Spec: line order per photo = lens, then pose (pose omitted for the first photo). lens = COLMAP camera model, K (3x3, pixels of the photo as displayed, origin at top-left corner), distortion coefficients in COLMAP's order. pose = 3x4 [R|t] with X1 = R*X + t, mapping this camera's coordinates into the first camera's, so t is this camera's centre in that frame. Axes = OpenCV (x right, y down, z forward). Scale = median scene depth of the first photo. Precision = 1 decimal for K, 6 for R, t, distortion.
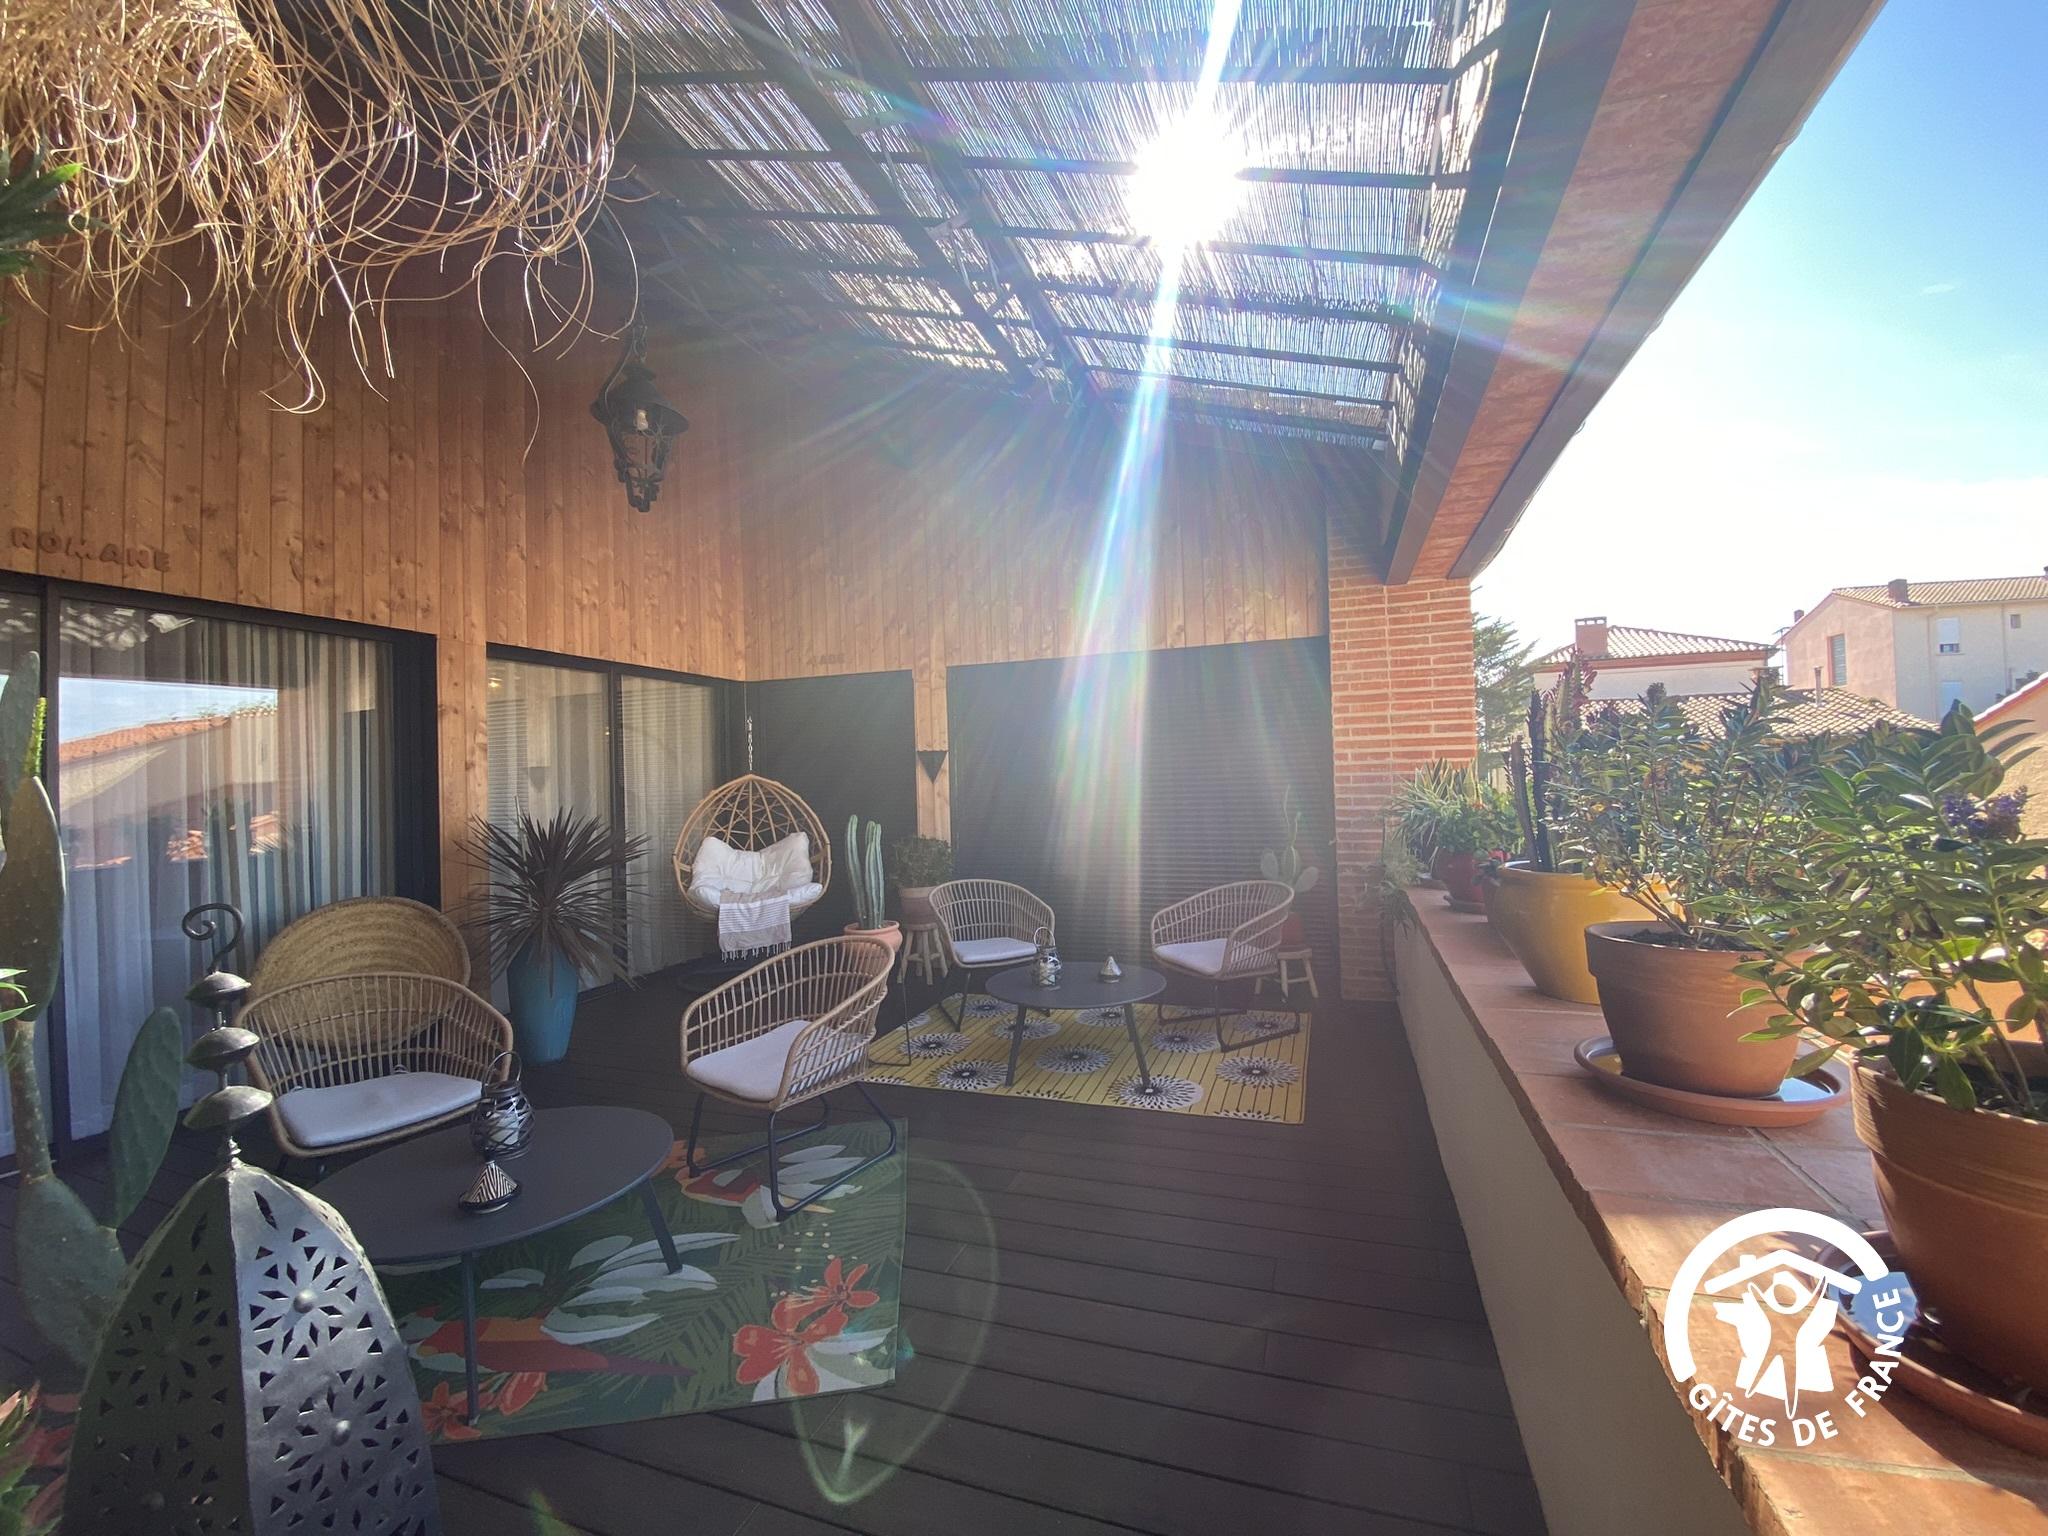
lens RADIAL K [[823.4, 0, 1028.9], [0, 823.4, 769.7], [0, 0, 1]] dist [0.024498, -0.022228]
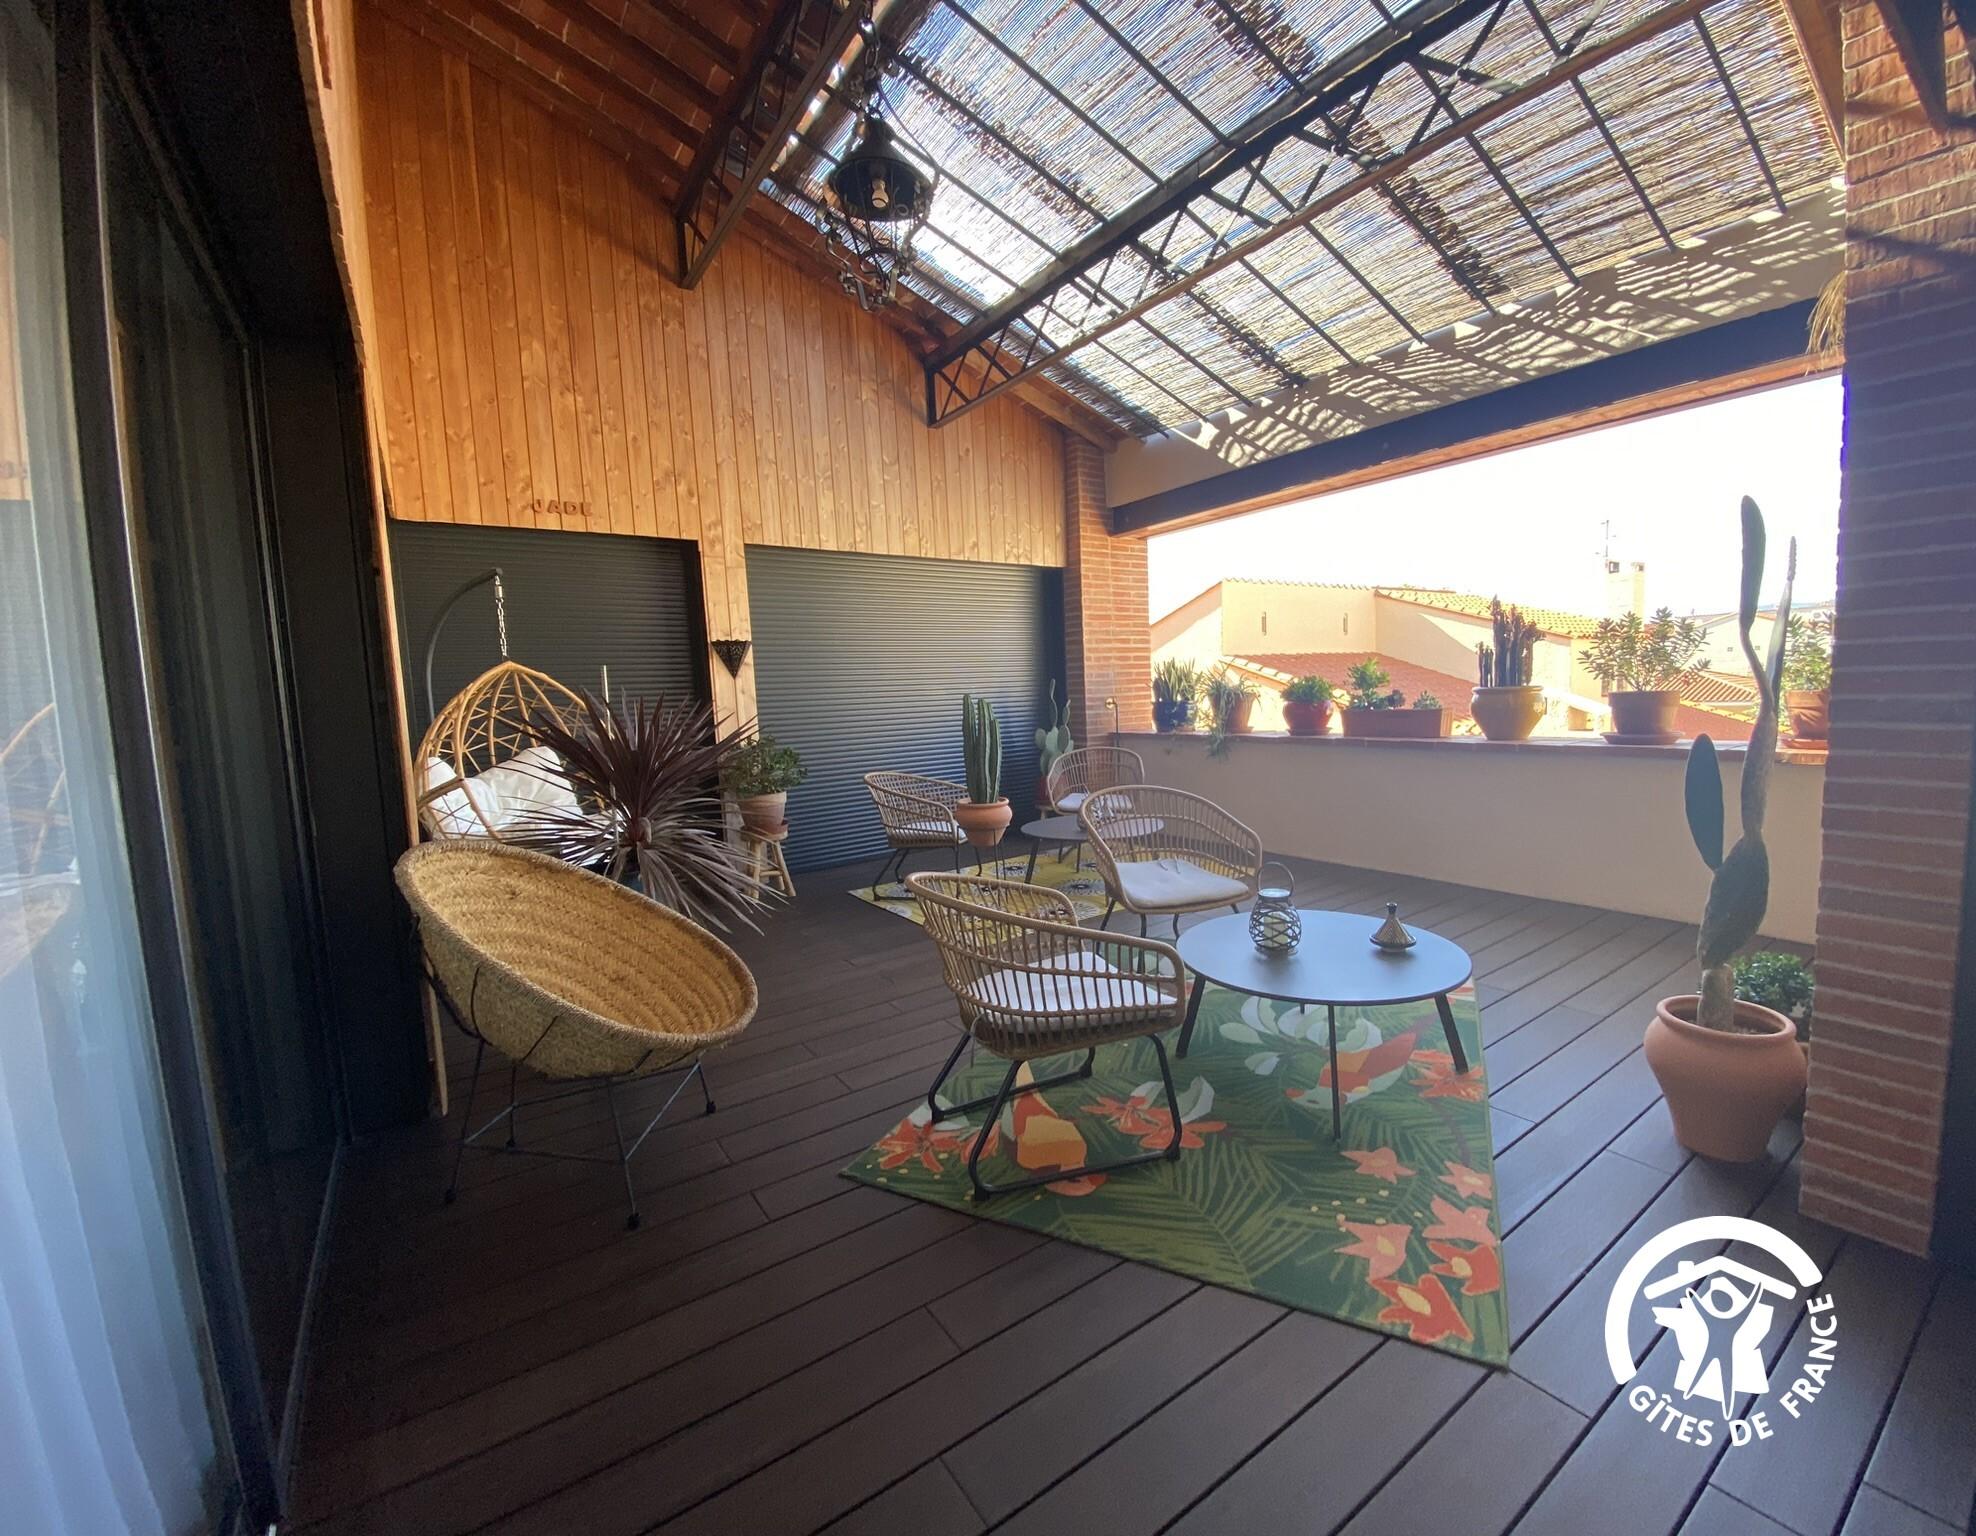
lens RADIAL K [[829.1, 0, 1021.0], [0, 829.1, 767.9], [0, 0, 1]] dist [0.022803, -0.026268]
pose [[0.565453, -0.067990, 0.821973, -0.854701], [0.013139, 0.997213, 0.073446, 0.063797], [-0.824676, -0.030730, 0.564771, 0.322315]]
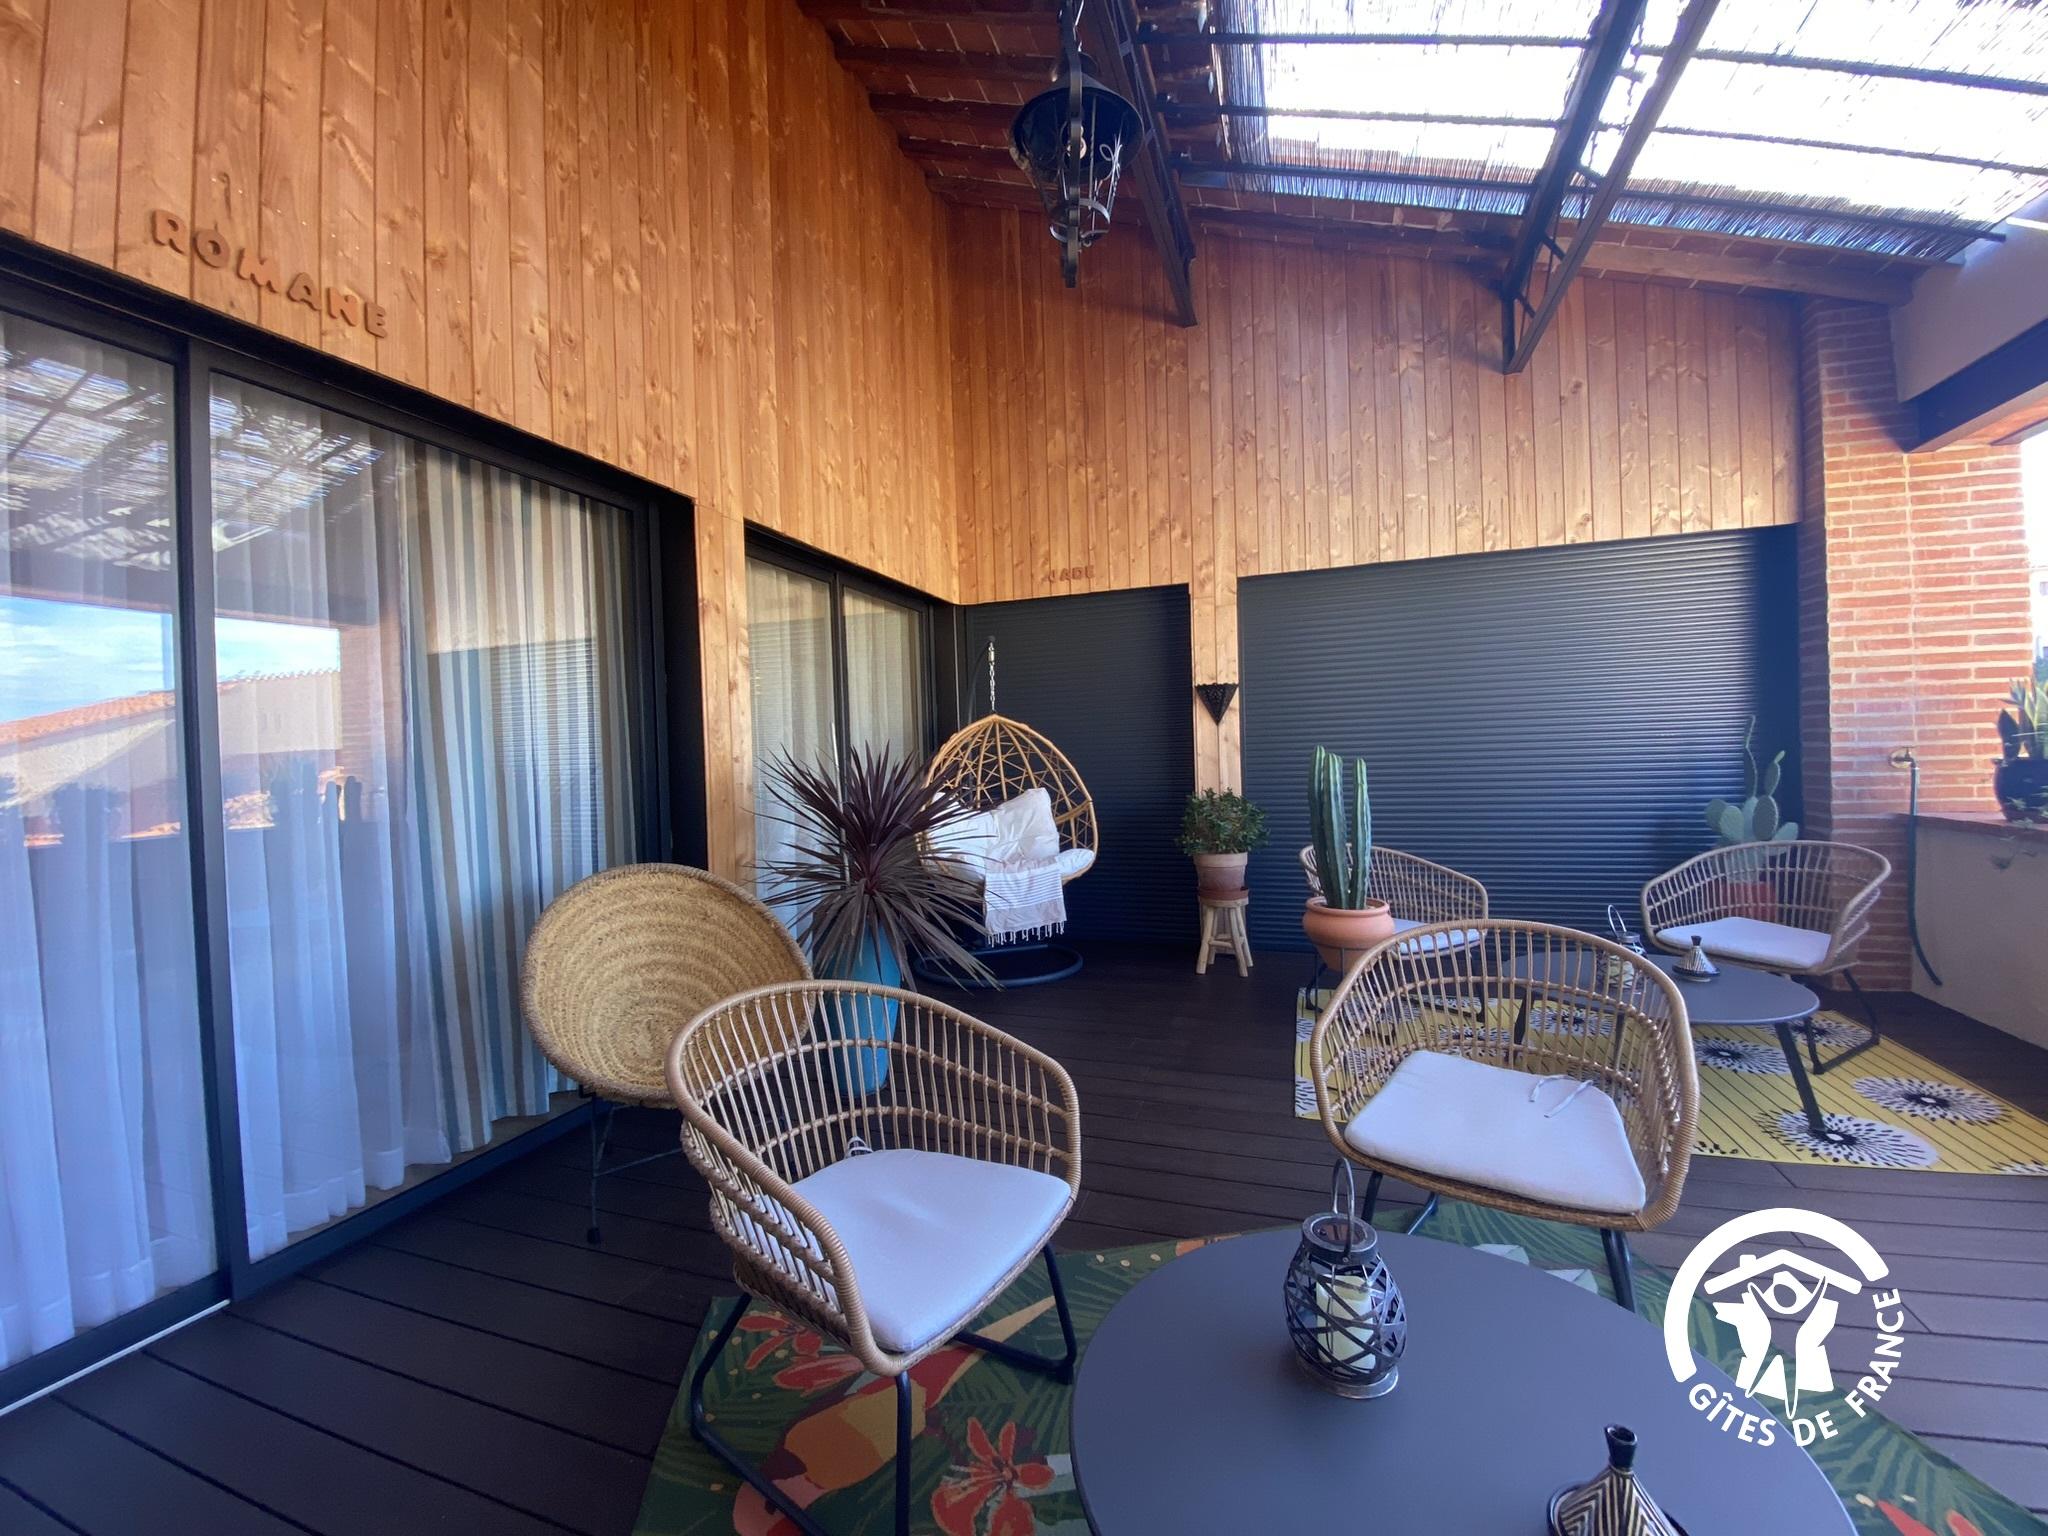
lens RADIAL K [[823.4, 0, 1028.9], [0, 823.4, 769.7], [0, 0, 1]] dist [0.024498, -0.022228]
pose [[0.999824, -0.004265, 0.018296, -0.403551], [0.003718, 0.999548, 0.029826, 0.045123], [-0.018415, -0.029753, 0.999388, 0.254066]]
